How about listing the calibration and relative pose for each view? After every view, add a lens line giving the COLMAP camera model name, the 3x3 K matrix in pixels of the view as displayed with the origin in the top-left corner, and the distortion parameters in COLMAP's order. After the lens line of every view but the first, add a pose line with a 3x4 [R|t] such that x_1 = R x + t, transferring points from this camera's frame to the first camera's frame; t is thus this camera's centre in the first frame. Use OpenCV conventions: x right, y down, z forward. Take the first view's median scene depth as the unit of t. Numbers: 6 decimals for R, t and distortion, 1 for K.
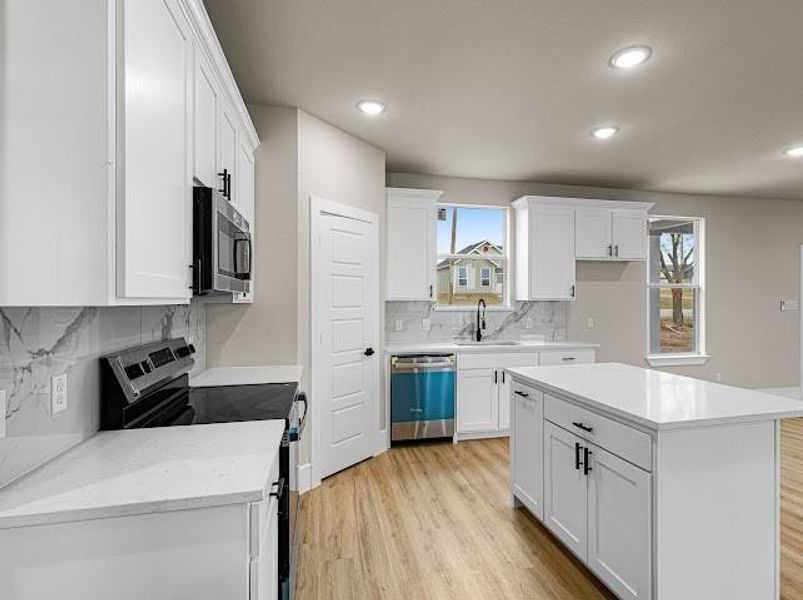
lens RADIAL K [[414.3, 0, 405.5], [0, 414.3, 301.2], [0, 0, 1]] dist [0.001218, 0.000195]
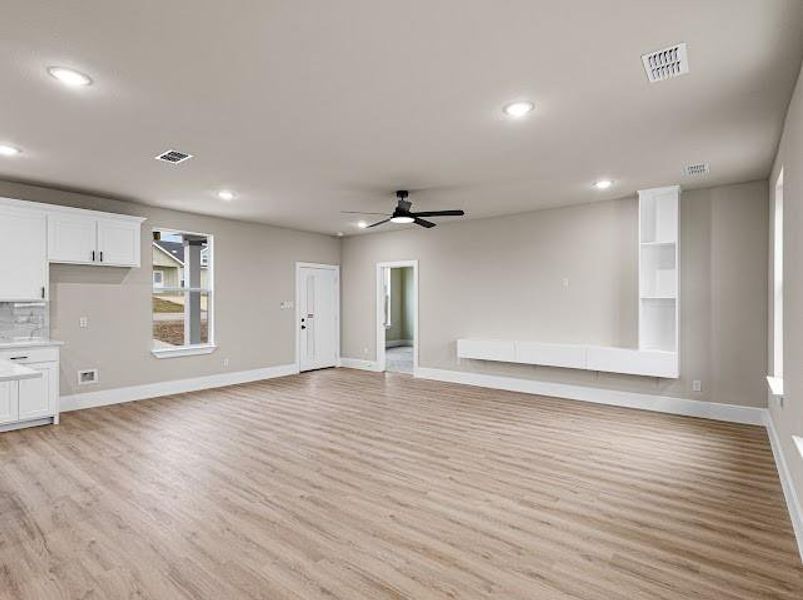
lens RADIAL K [[414.3, 0, 405.5], [0, 414.3, 301.2], [0, 0, 1]] dist [0.001218, 0.000195]
pose [[0.768594, 0.001876, 0.639734, 0.426272], [-0.000233, 0.999996, -0.002653, 0.000294], [-0.639737, 0.001890, 0.768592, -0.375377]]
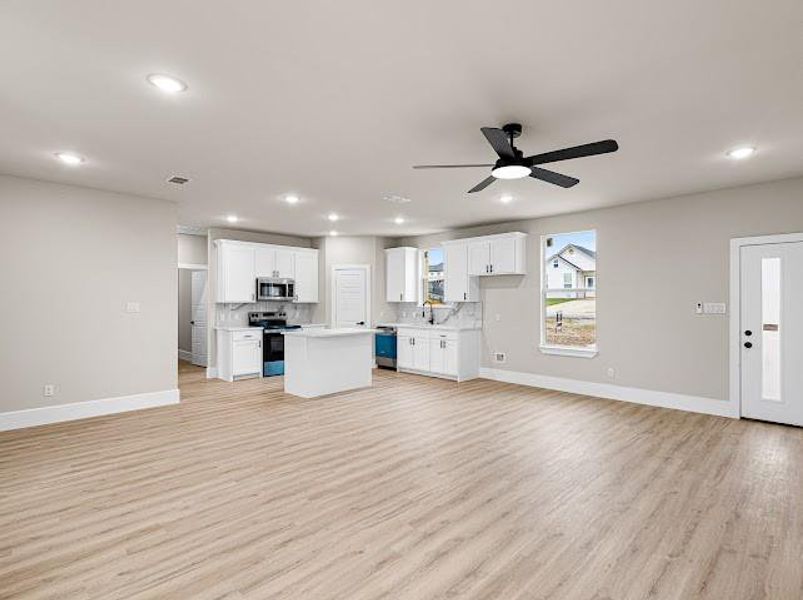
lens RADIAL K [[420.4, 0, 437.0], [0, 420.4, 300.7], [0, 0, 1]] dist [0.002210, -0.002177]
pose [[0.568010, -0.001507, -0.823020, 1.644702], [-0.003130, 0.999987, -0.003991, -0.000329], [0.823016, 0.004843, 0.567998, -0.018323]]
